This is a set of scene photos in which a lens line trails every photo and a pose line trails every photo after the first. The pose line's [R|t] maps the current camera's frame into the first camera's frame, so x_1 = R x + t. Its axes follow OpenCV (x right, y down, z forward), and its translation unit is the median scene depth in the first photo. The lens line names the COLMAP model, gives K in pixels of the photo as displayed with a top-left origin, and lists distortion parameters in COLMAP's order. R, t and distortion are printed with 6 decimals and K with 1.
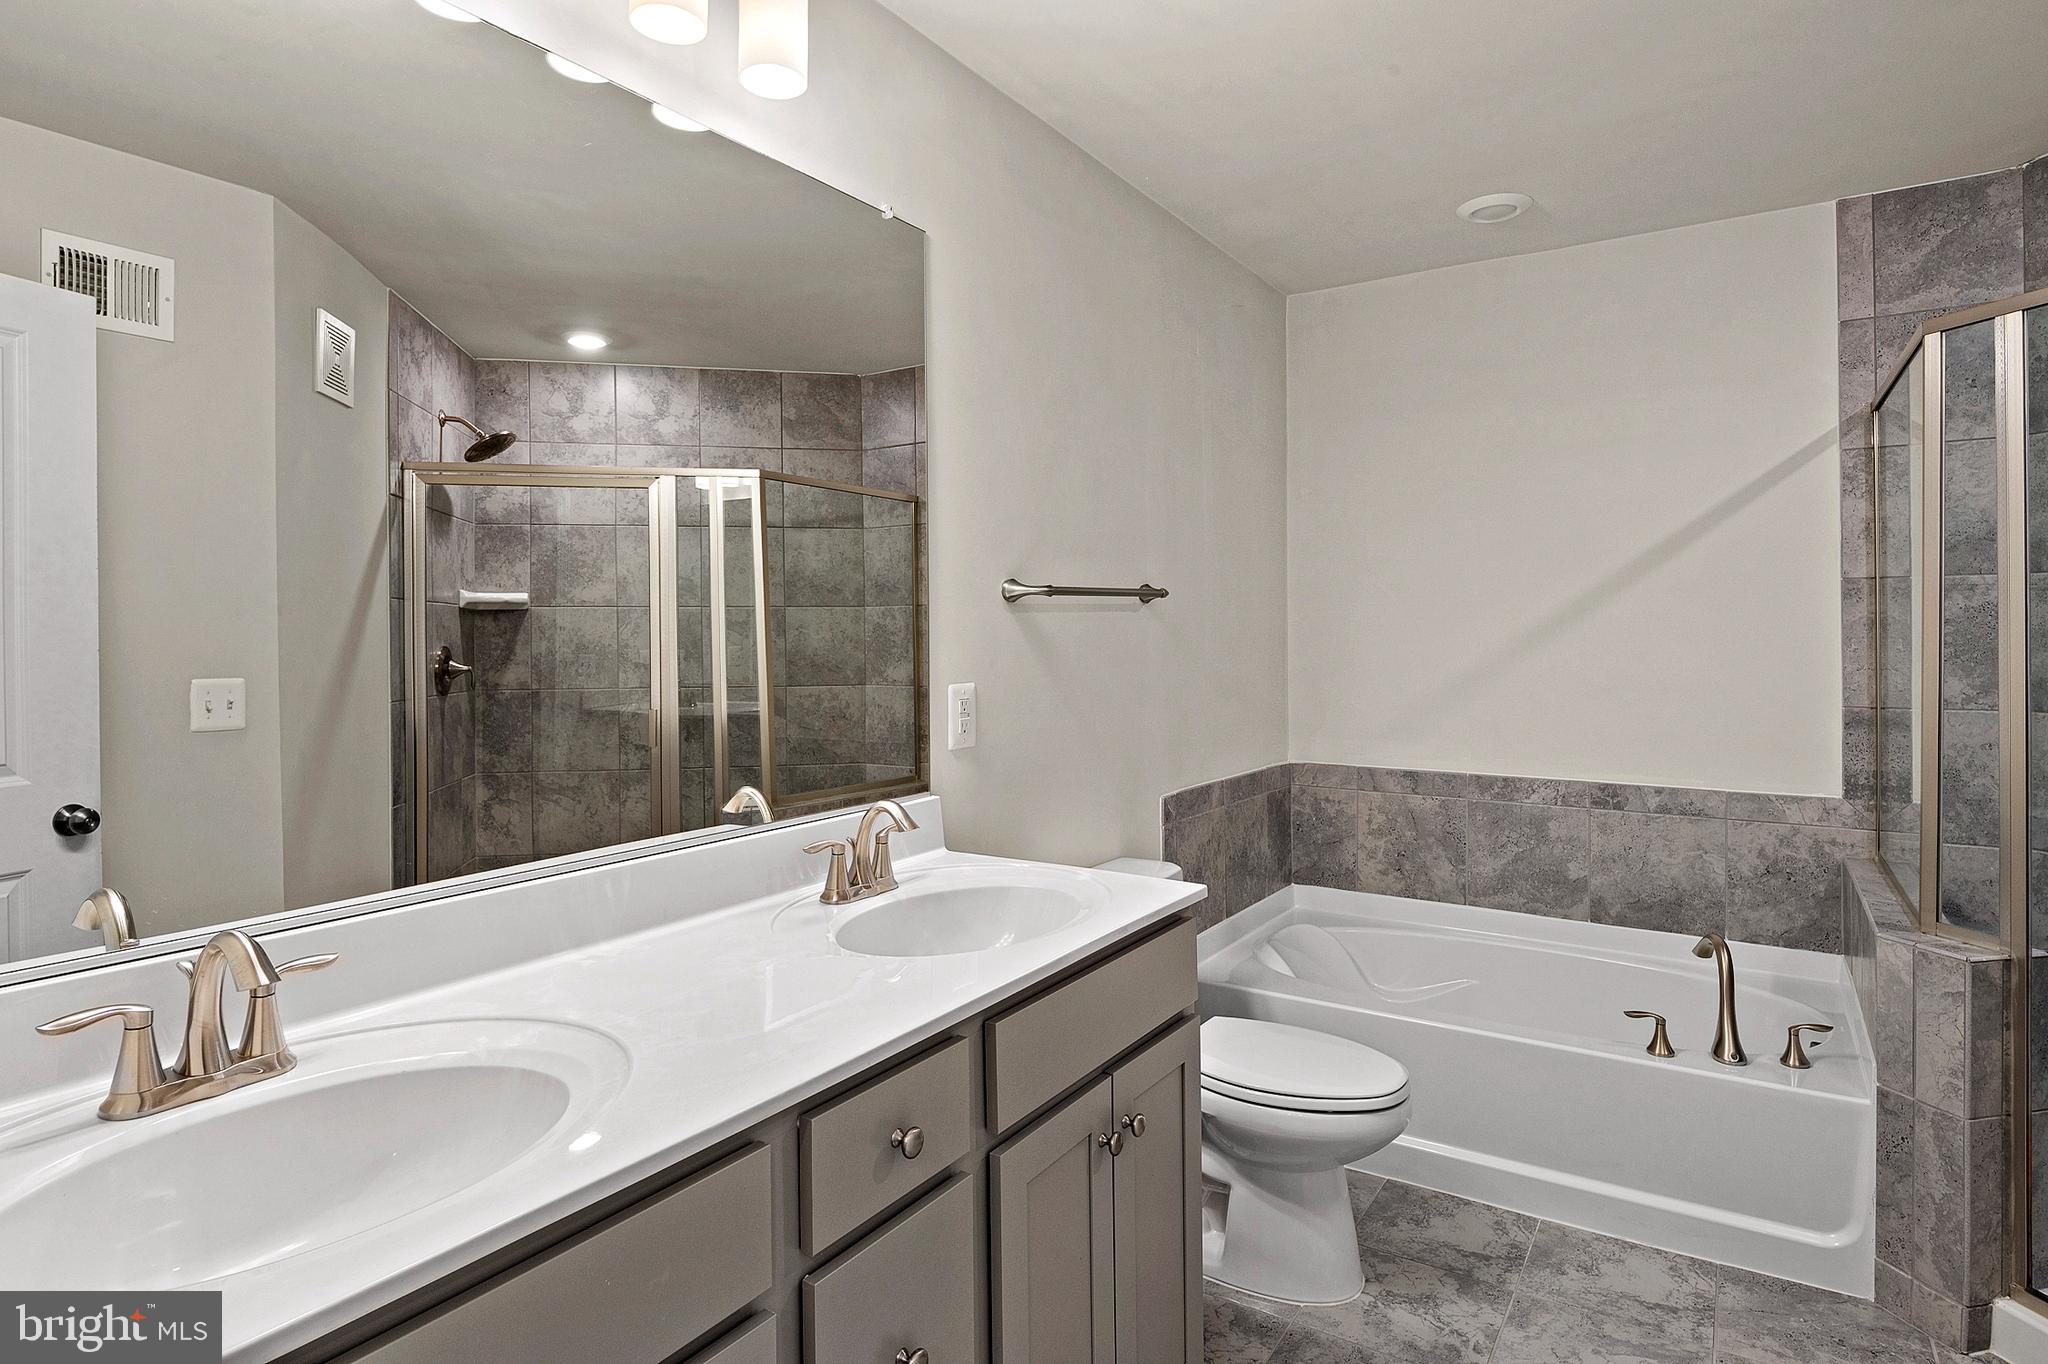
lens RADIAL K [[1116.4, 0, 1024.3], [0, 1116.4, 631.2], [0, 0, 1]] dist [-0.005960, -0.001687]
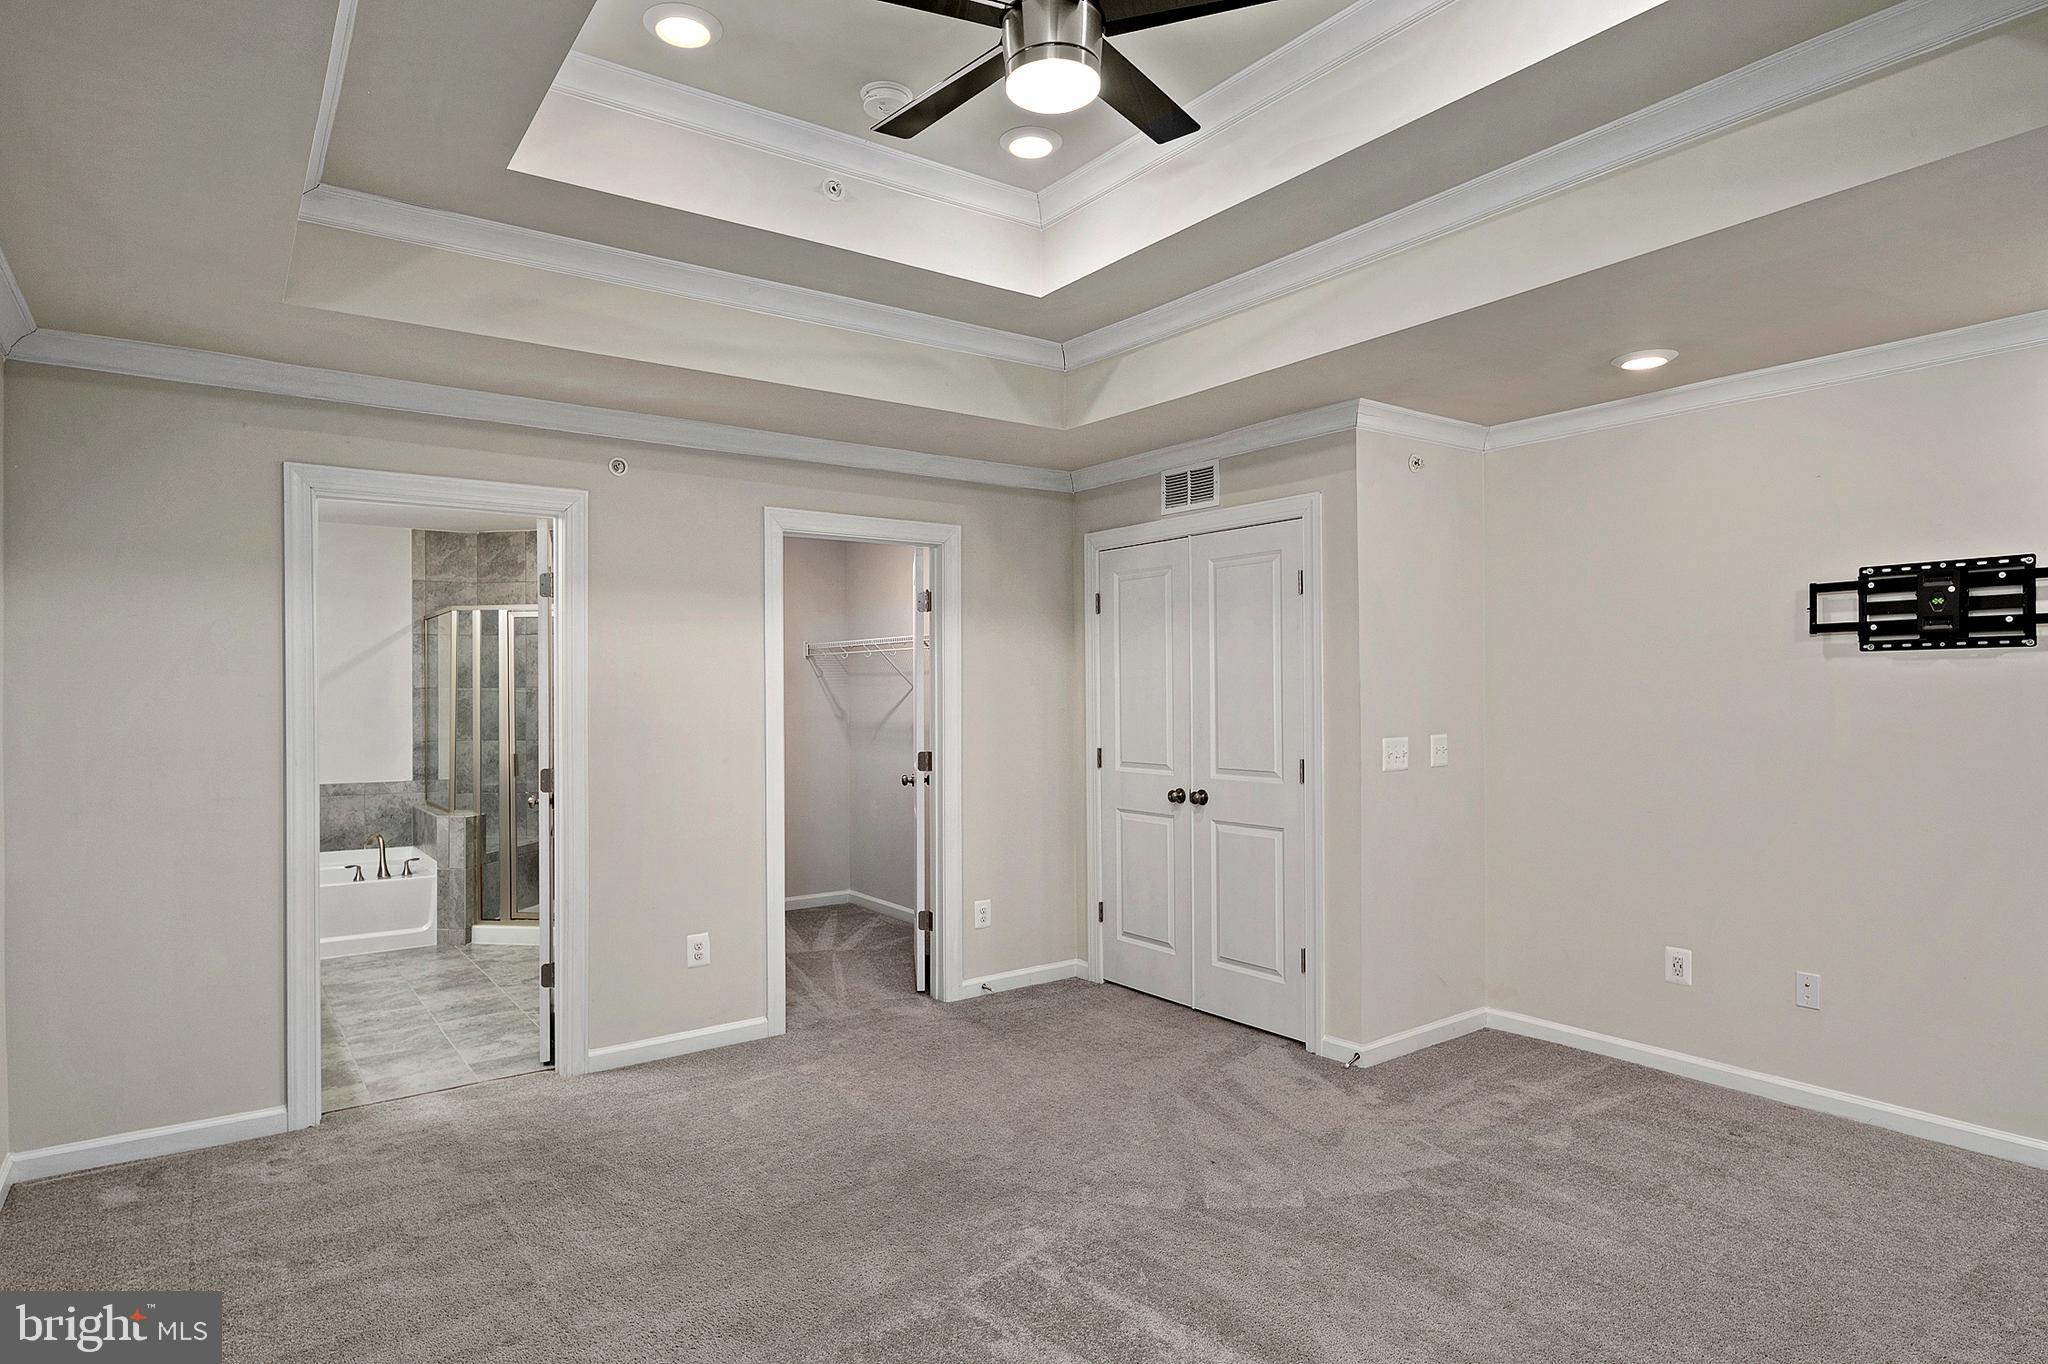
lens RADIAL K [[1115.8, 0, 1024.0], [0, 1115.8, 682.0], [0, 0, 1]] dist [-0.000092, -0.000396]
pose [[0.356300, 0.012231, 0.934292, -1.050233], [0.006005, 0.999864, -0.015380, -0.015533], [-0.934352, 0.011090, 0.356178, -1.094155]]
